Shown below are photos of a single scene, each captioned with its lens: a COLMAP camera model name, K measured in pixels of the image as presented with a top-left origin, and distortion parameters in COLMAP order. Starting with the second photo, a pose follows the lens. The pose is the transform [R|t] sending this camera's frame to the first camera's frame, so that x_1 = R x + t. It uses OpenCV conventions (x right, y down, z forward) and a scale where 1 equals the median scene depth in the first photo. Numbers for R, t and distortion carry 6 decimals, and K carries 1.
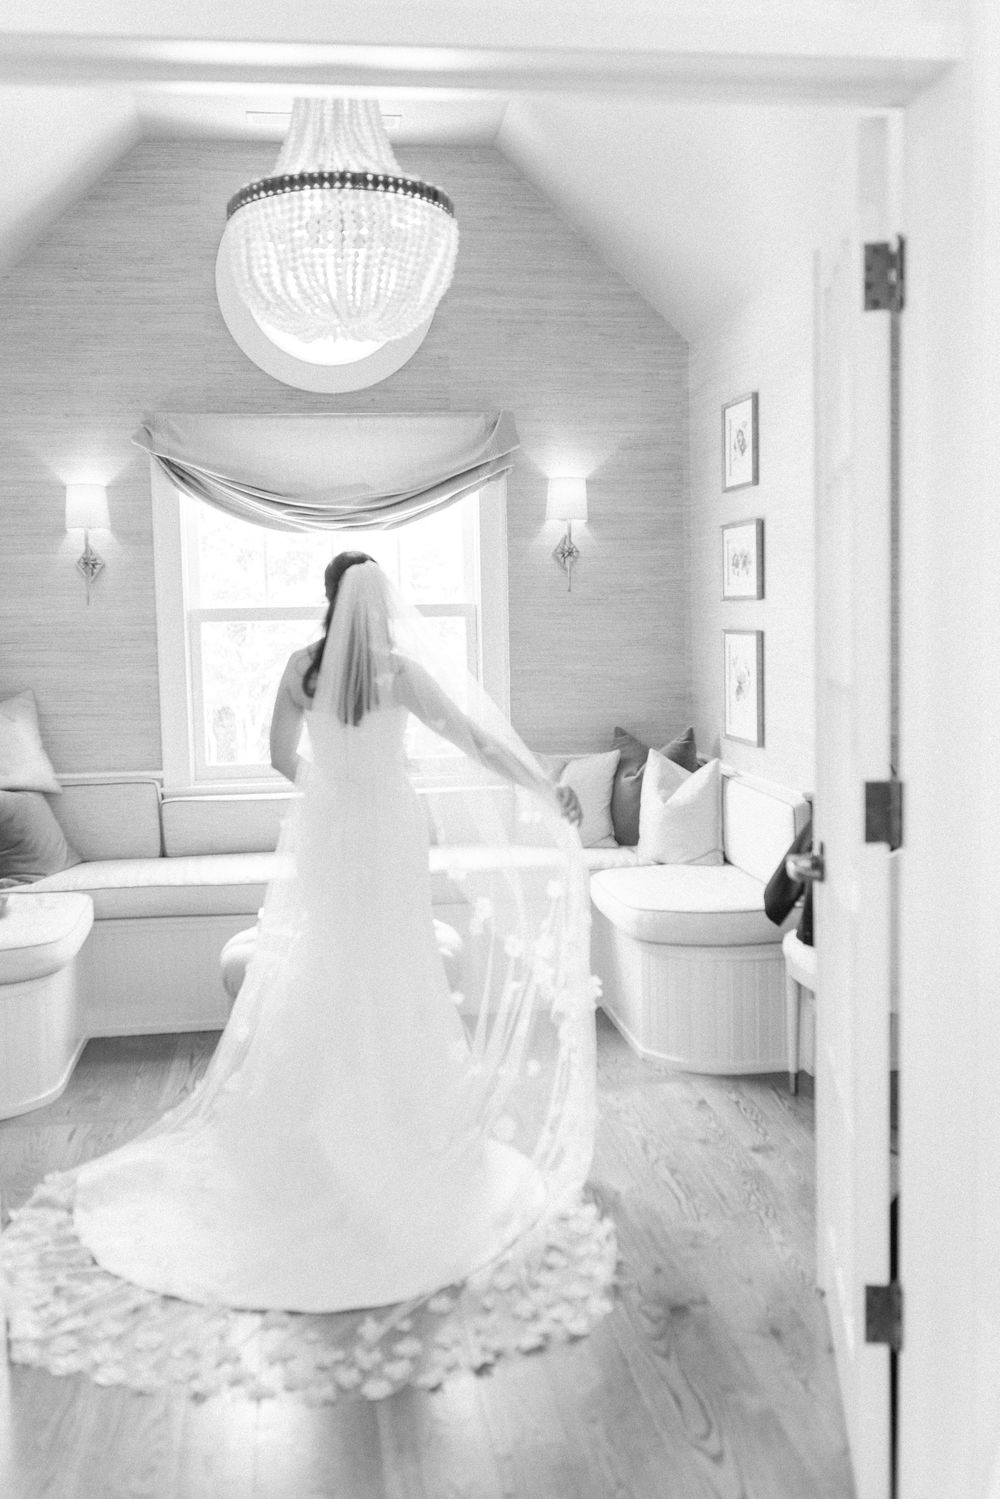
lens RADIAL K [[1522.0, 0, 500.0], [0, 1522.0, 749.5], [0, 0, 1]] dist [0.003602, -0.014047]
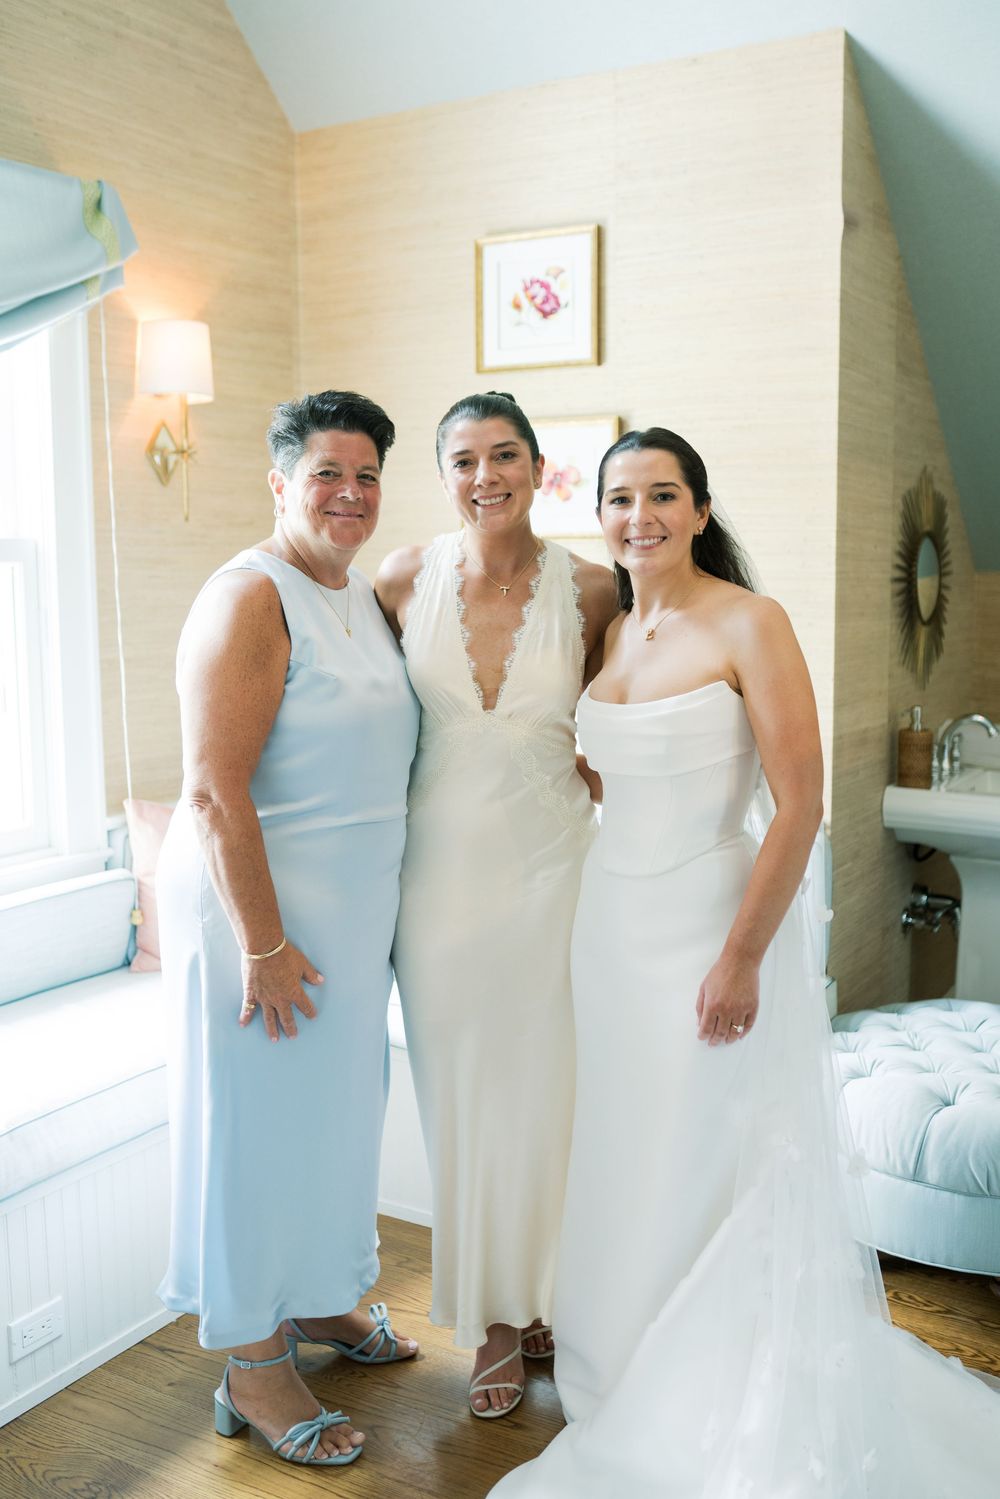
lens RADIAL K [[1537.2, 0, 500.0], [0, 1537.2, 749.5], [0, 0, 1]] dist [-0.079945, 0.137402]
pose [[0.611204, -0.085031, 0.786892, -0.382005], [0.065219, 0.996242, 0.056995, -0.046901], [-0.788781, 0.016485, 0.614453, 0.603831]]
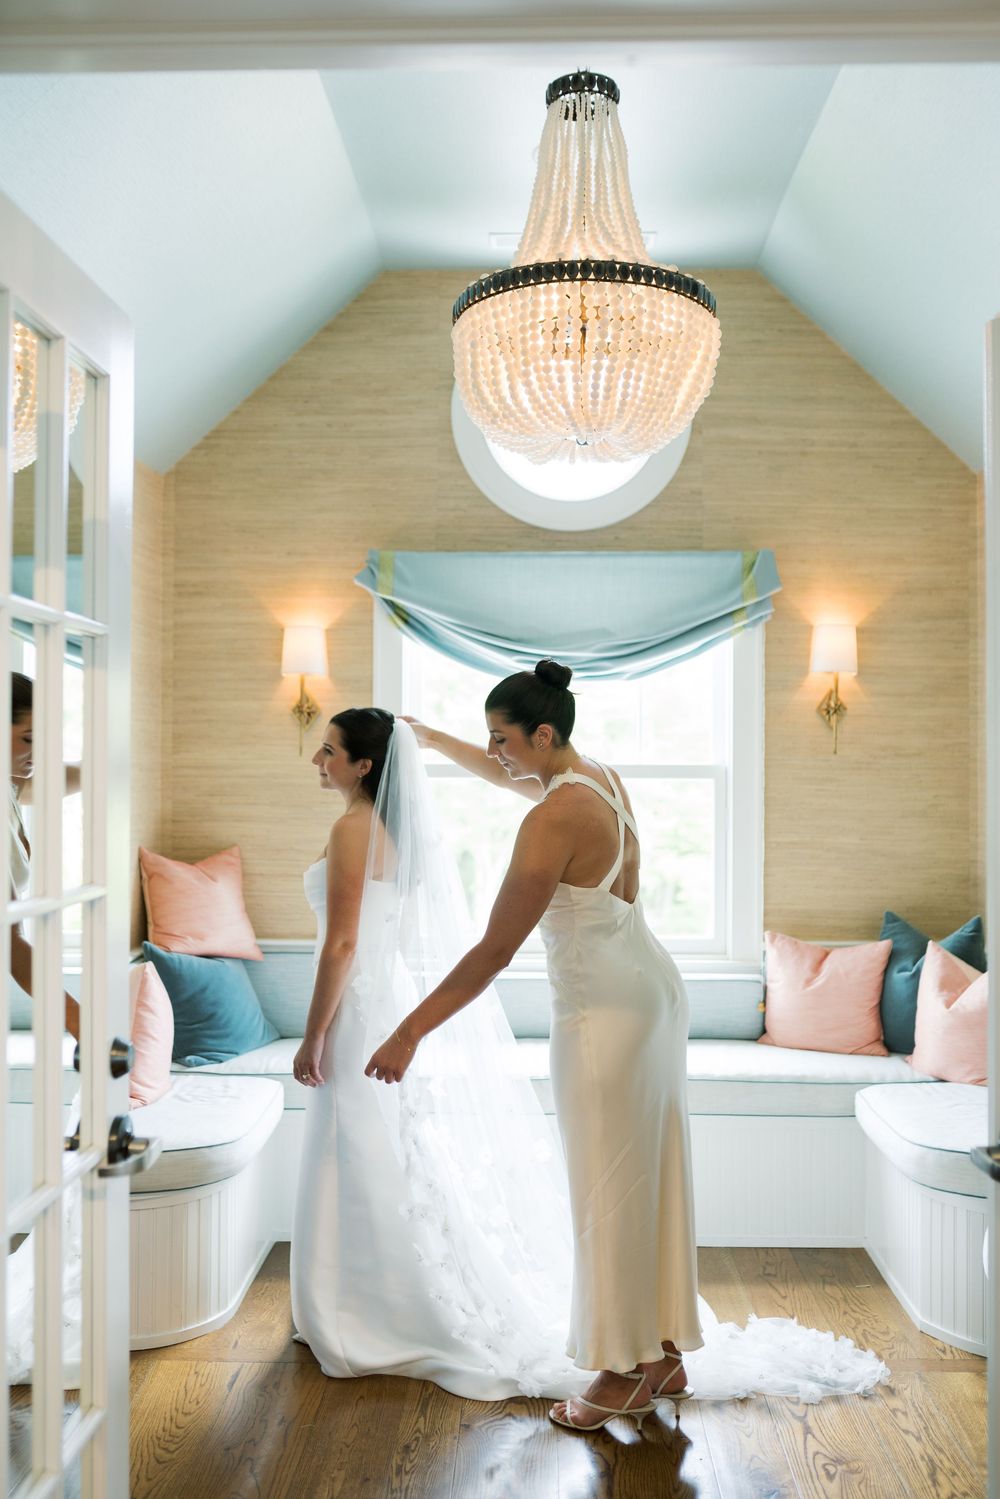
lens RADIAL K [[1450.5, 0, 500.0], [0, 1450.5, 749.5], [0, 0, 1]] dist [-0.081851, 0.137398]
pose [[0.986433, 0.023415, -0.162487, -0.010244], [-0.038734, 0.995028, -0.091759, -0.024973], [0.159530, 0.096808, 0.982435, 0.169995]]
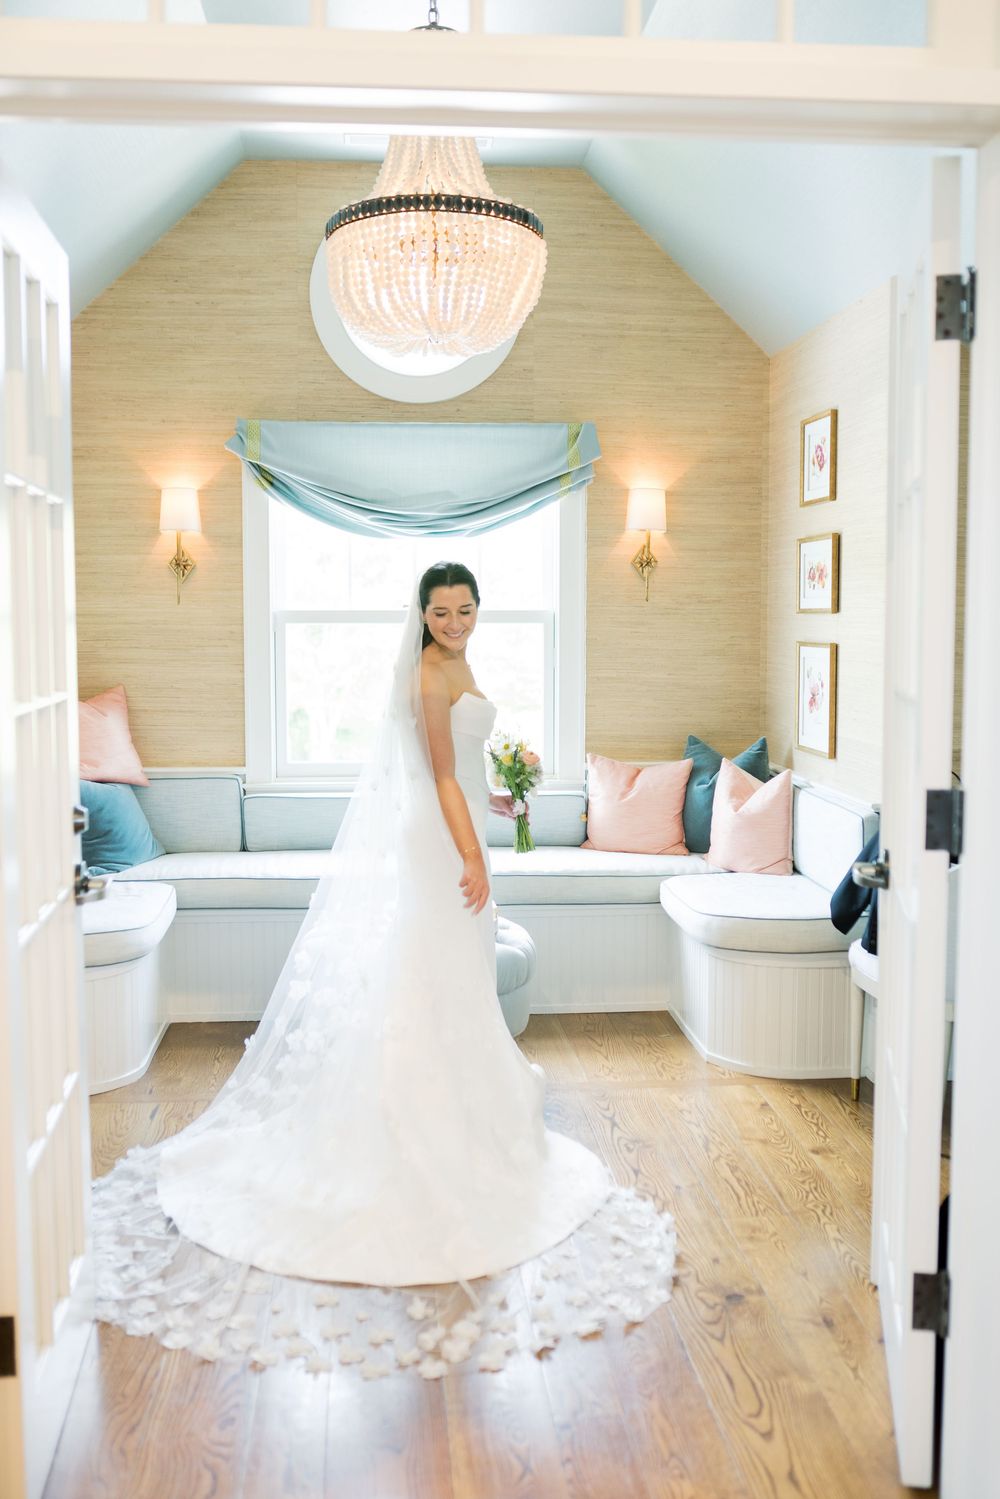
lens RADIAL K [[1537.2, 0, 500.0], [0, 1537.2, 749.5], [0, 0, 1]] dist [-0.079945, 0.137402]
pose [[0.998568, 0.025133, -0.047223, -0.001433], [-0.025378, 0.999667, -0.004603, 0.002722], [0.047092, 0.005795, 0.998874, -0.027692]]
